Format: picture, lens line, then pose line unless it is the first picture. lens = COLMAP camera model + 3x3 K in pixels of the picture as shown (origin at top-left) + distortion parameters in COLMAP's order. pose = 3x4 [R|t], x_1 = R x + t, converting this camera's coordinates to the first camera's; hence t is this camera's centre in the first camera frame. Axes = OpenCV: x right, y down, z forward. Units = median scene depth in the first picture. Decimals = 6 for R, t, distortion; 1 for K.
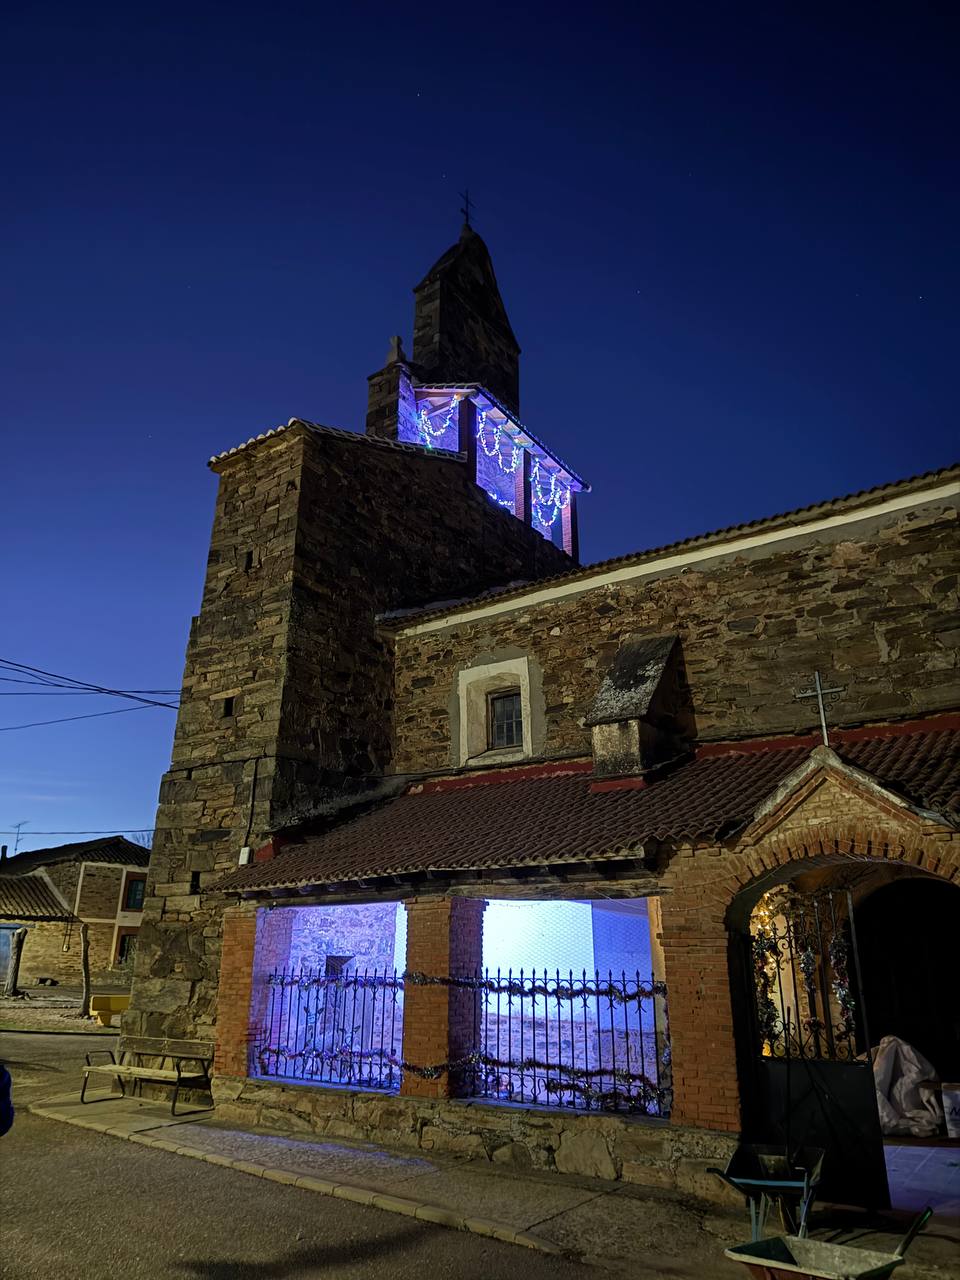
lens RADIAL K [[911.3, 0, 480.0], [0, 911.3, 640.0], [0, 0, 1]] dist [0.177994, -0.391363]
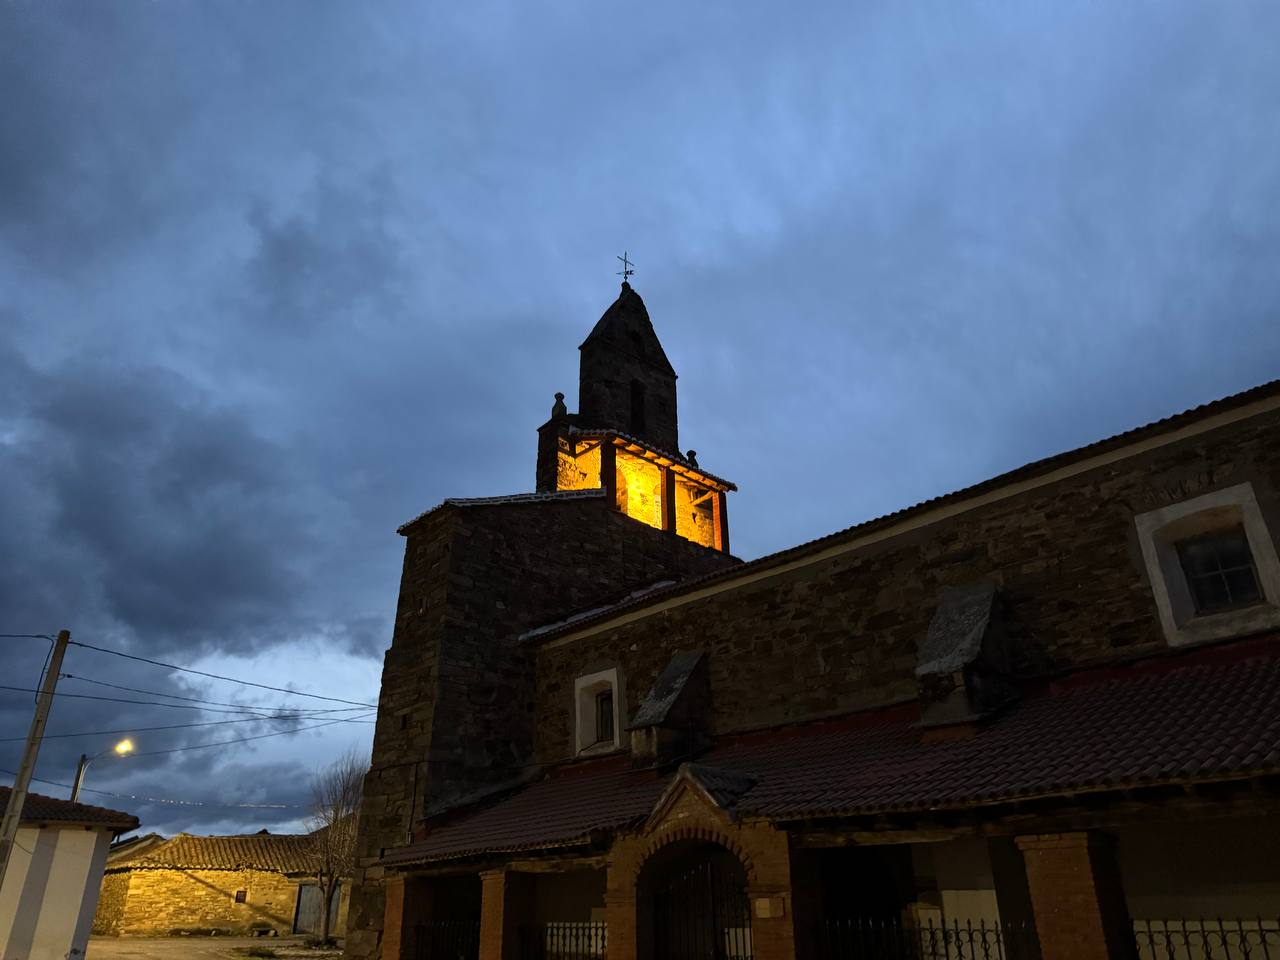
lens RADIAL K [[911.3, 0, 640.0], [0, 911.3, 480.0], [0, 0, 1]] dist [0.177994, -0.391363]
pose [[0.980171, -0.101983, -0.169896, 0.352189], [0.085576, 0.991172, -0.101263, -0.117789], [0.178723, 0.084716, 0.980245, -0.320780]]
